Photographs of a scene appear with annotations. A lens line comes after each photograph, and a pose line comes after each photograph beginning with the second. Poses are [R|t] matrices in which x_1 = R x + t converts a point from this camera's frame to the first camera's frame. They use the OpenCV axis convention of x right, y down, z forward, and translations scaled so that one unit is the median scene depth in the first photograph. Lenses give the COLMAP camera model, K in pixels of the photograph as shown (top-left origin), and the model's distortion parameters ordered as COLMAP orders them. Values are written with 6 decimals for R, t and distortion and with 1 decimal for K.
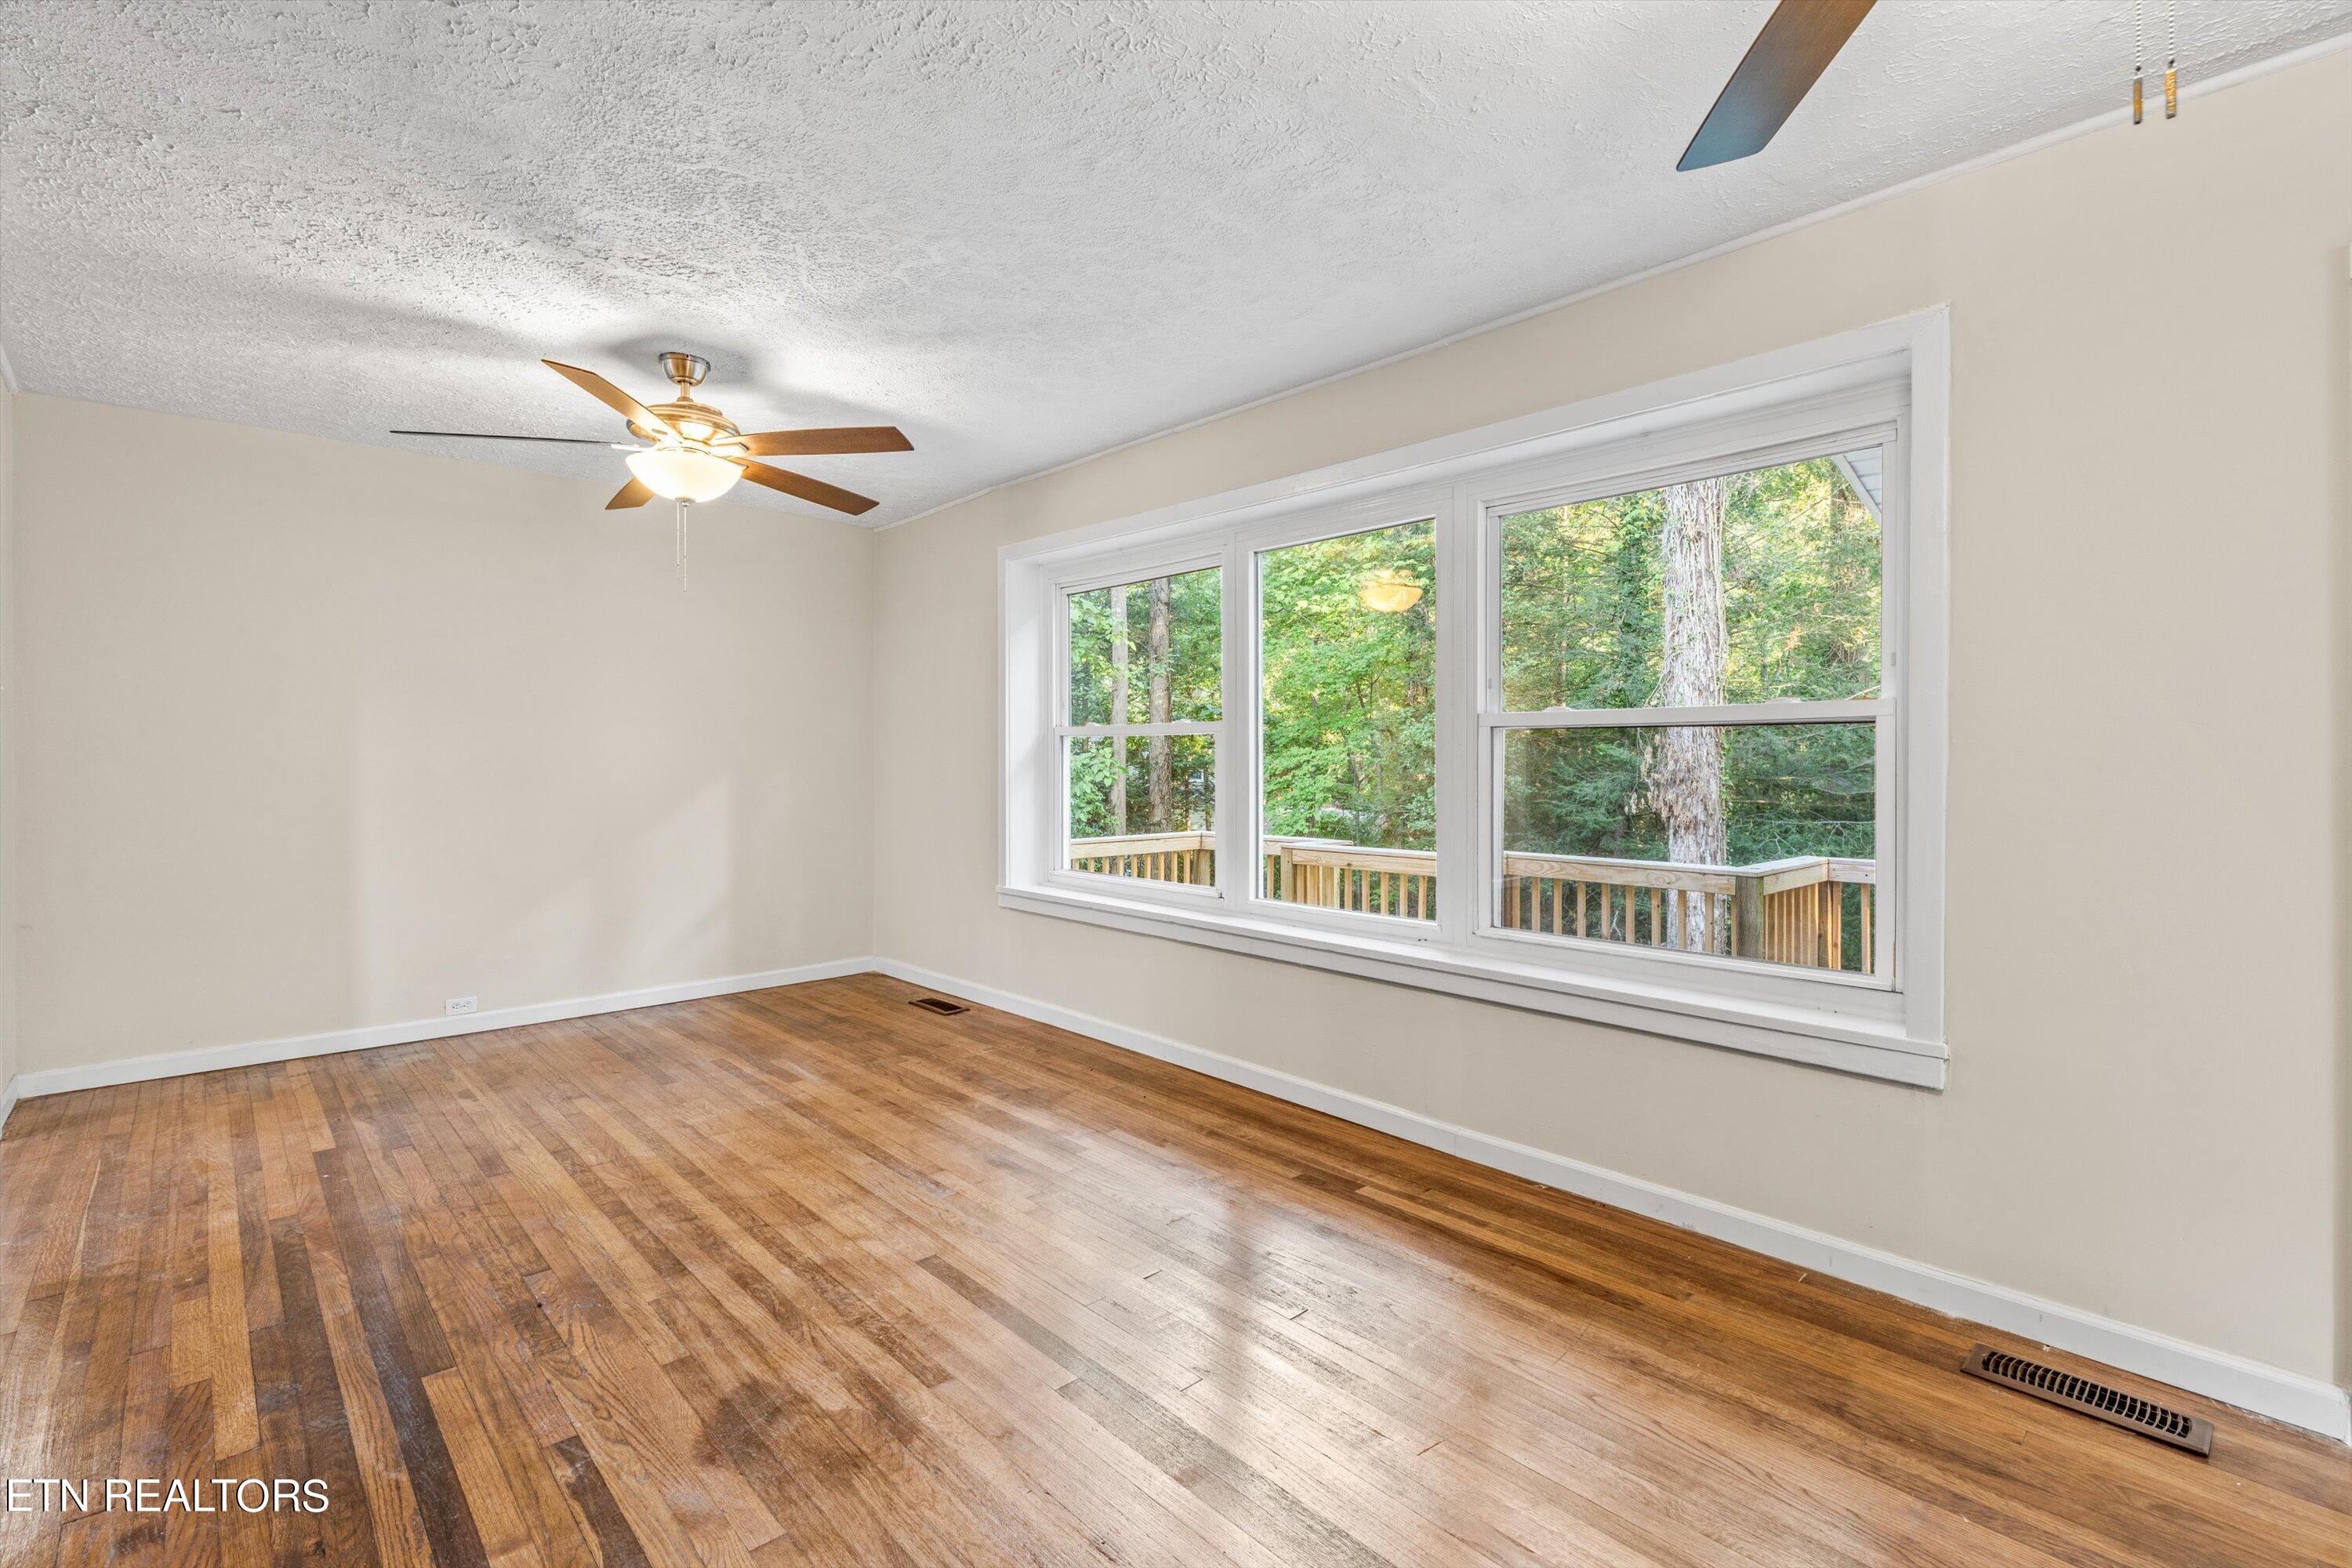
lens RADIAL K [[1046.4, 0, 1167.8], [0, 1046.4, 778.5], [0, 0, 1]] dist [0.003726, -0.000372]
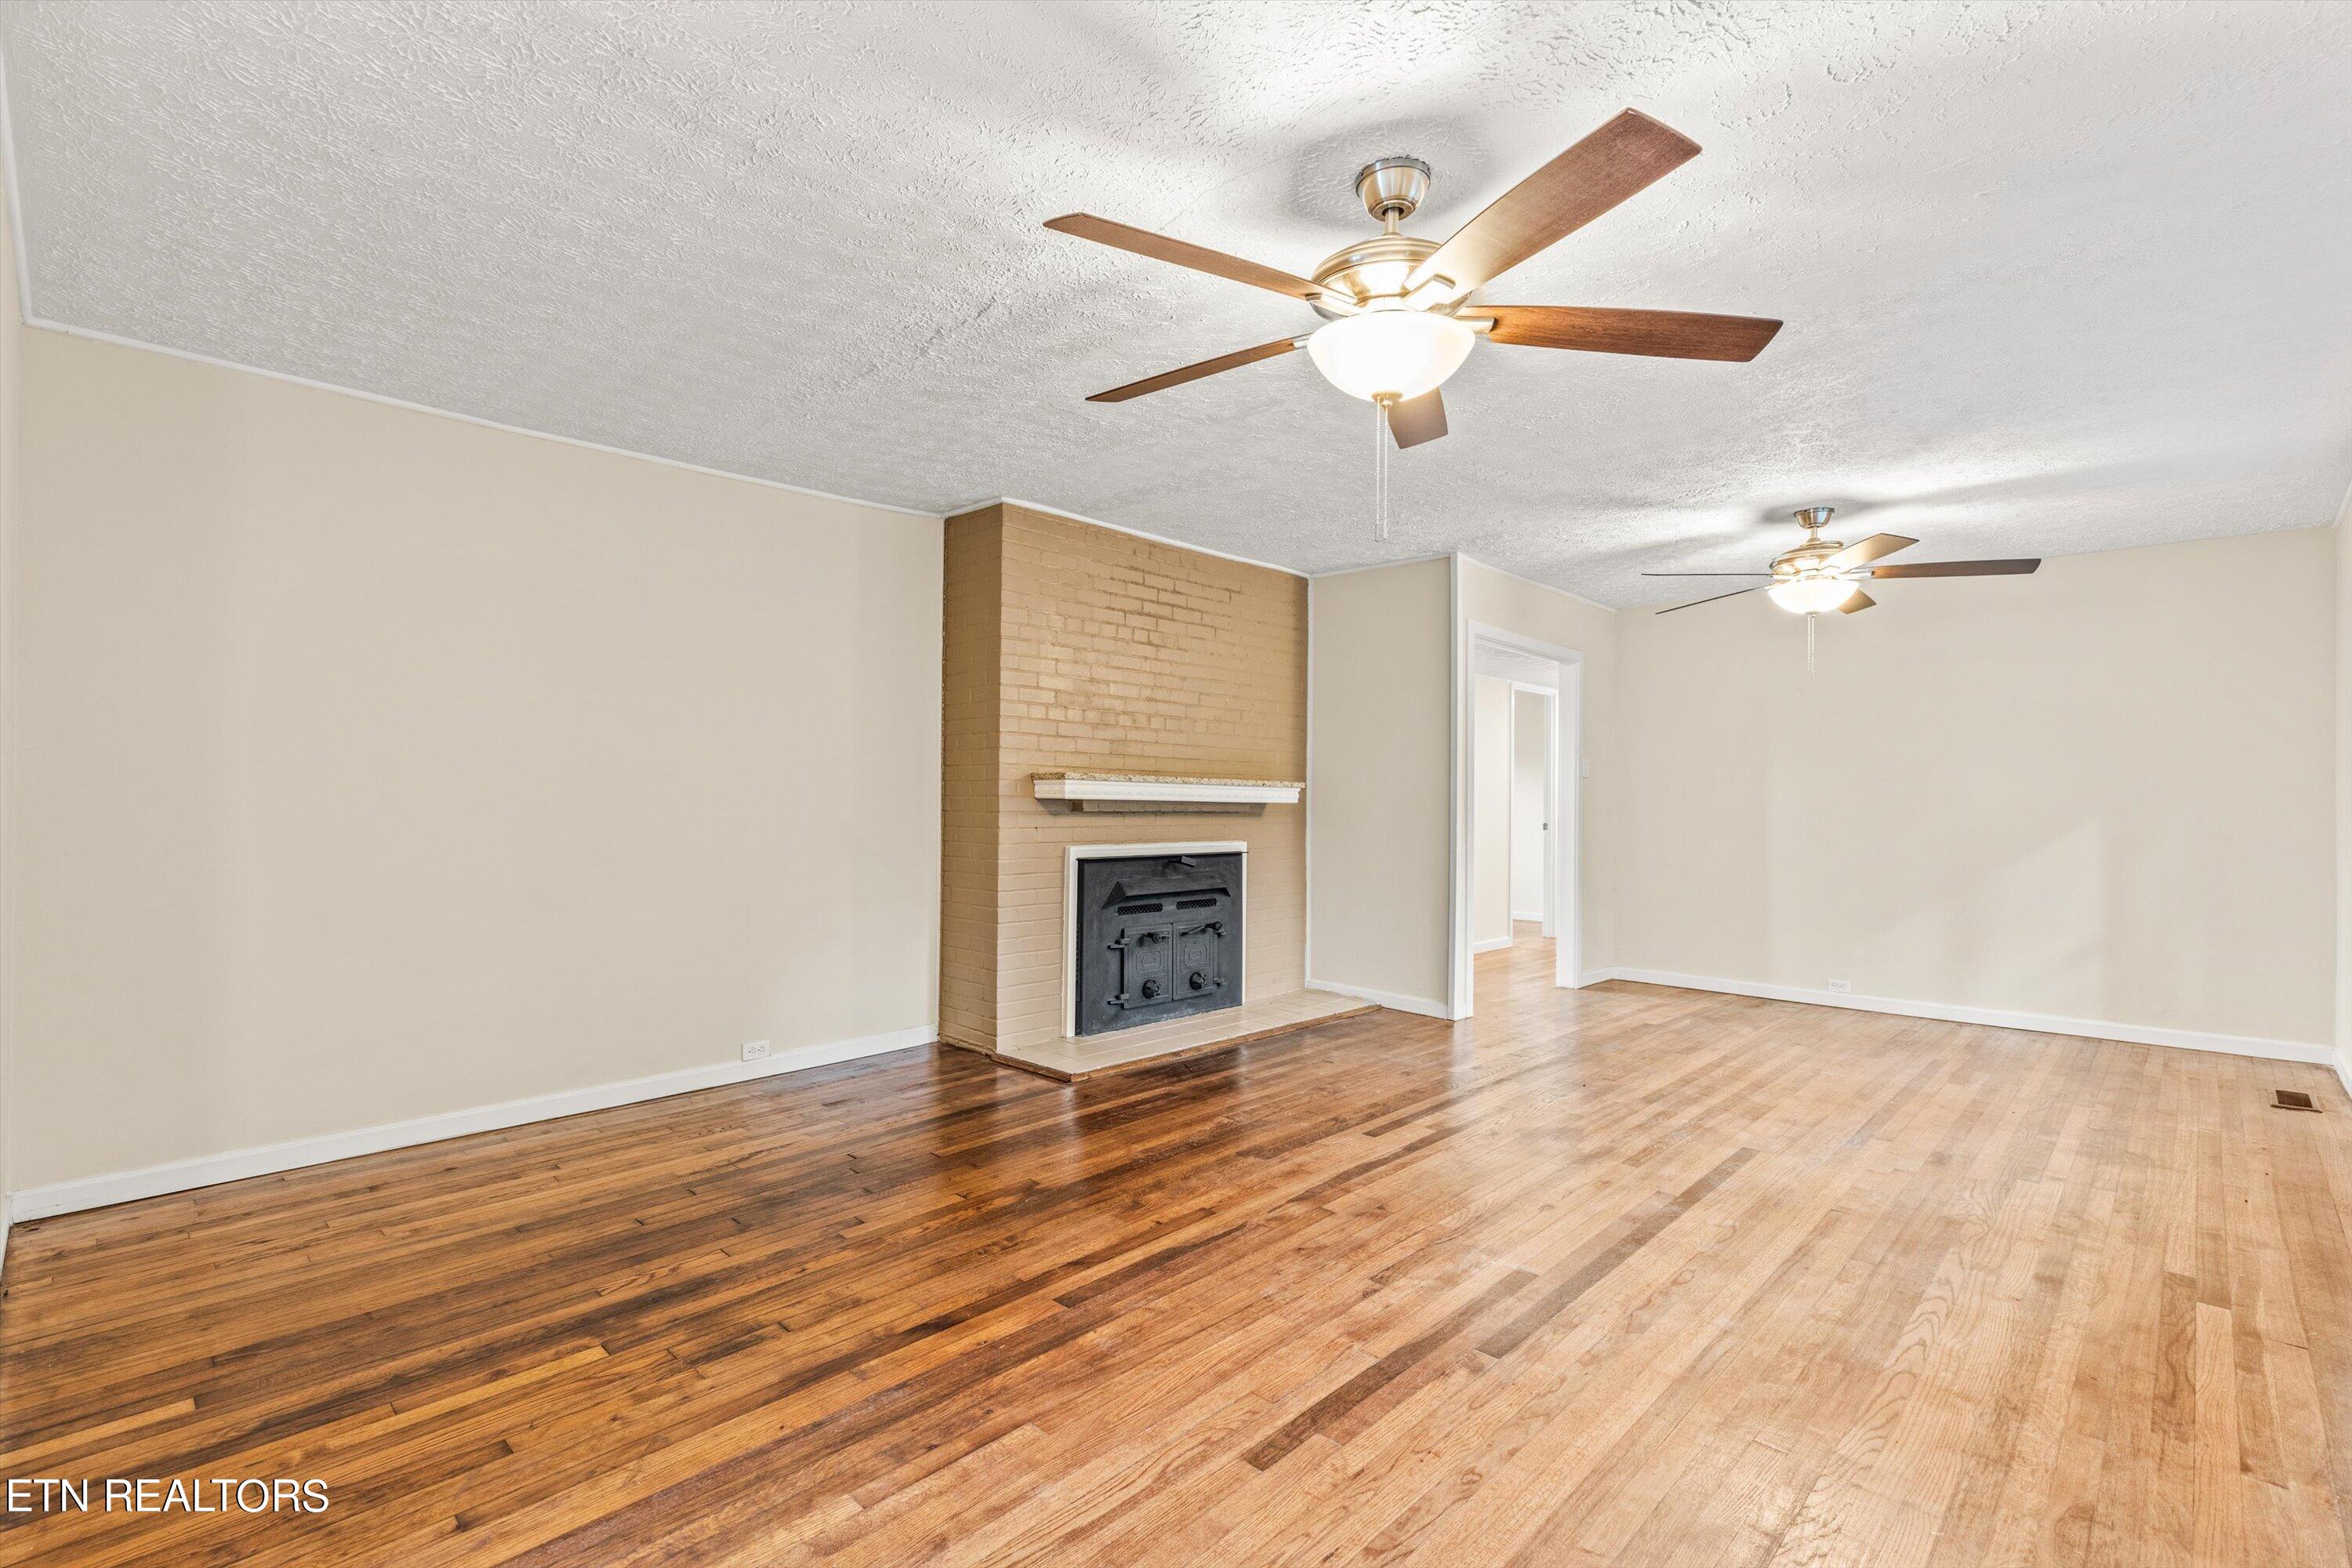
lens RADIAL K [[1050.7, 0, 1157.0], [0, 1050.7, 788.1], [0, 0, 1]] dist [-0.001353, -0.000468]
pose [[0.044376, -0.012566, -0.998936, 1.138712], [-0.022960, 0.999644, -0.013595, 0.004355], [0.998751, 0.023539, 0.044072, 0.111170]]
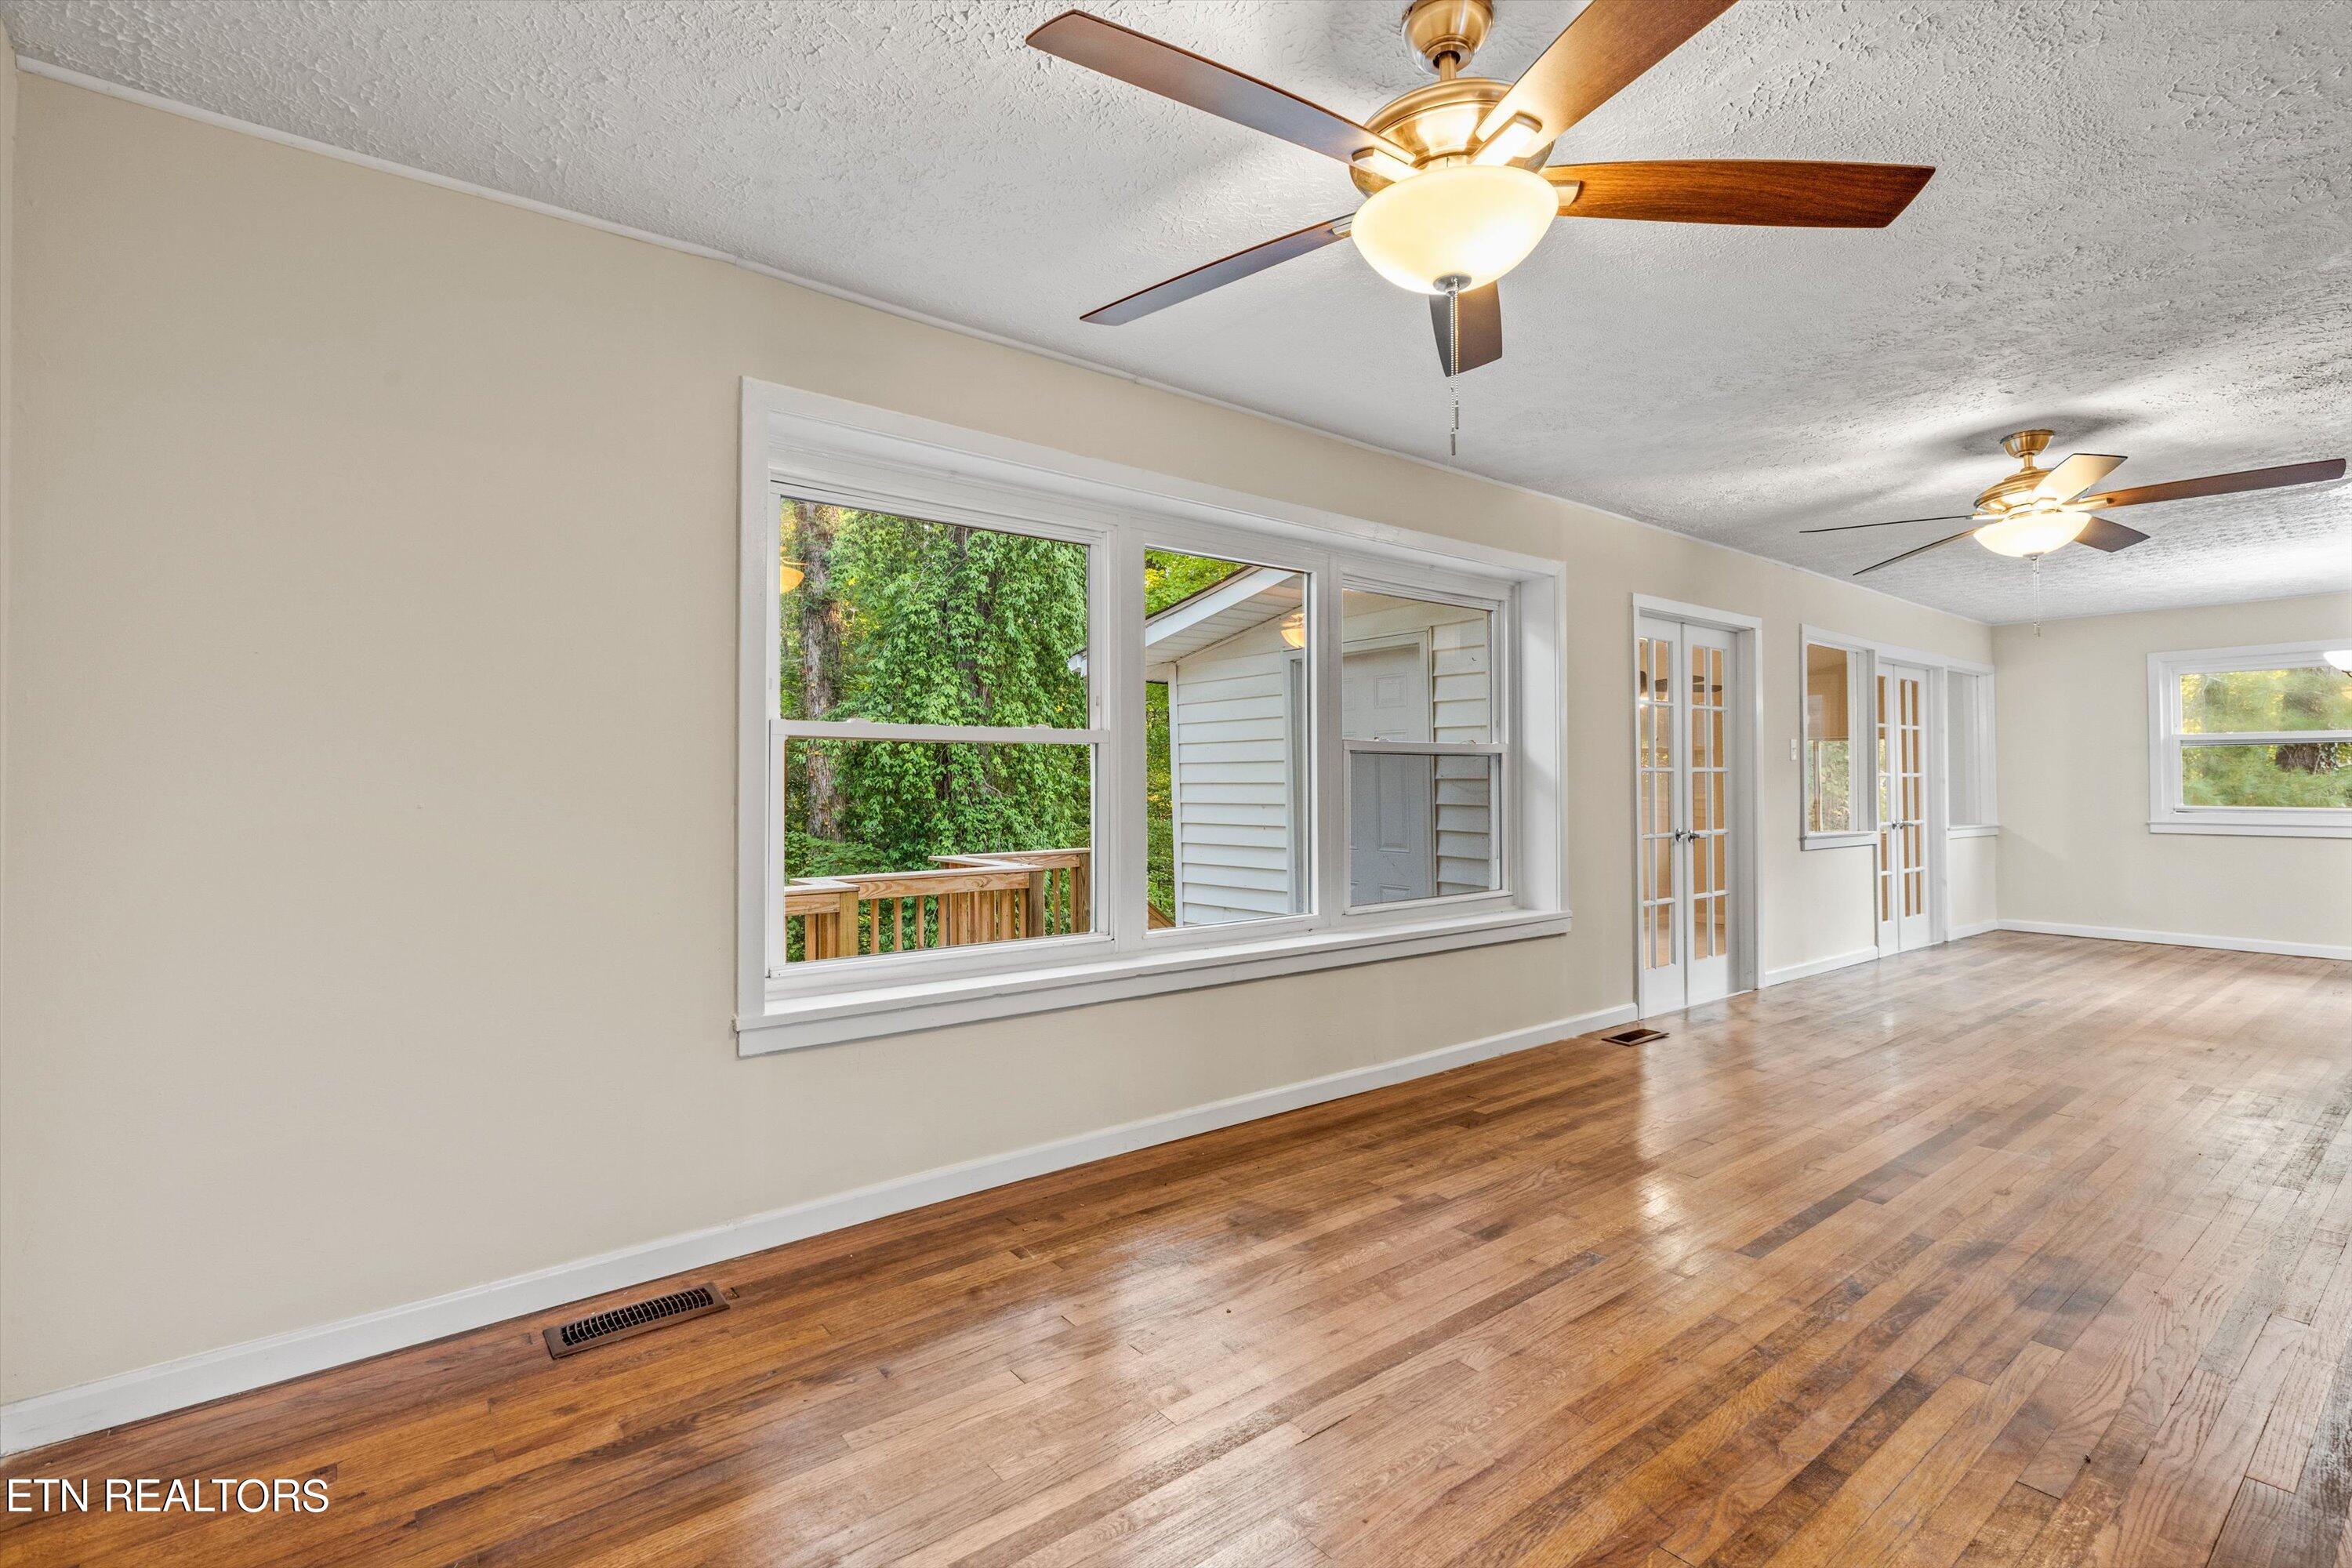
lens RADIAL K [[1060.2, 0, 1164.9], [0, 1060.2, 755.4], [0, 0, 1]] dist [-0.001265, 0.000018]
pose [[0.090236, 0.019235, 0.995735, -1.308232], [0.017091, 0.999636, -0.020860, -0.026695], [-0.995774, 0.018900, 0.089874, 1.433652]]
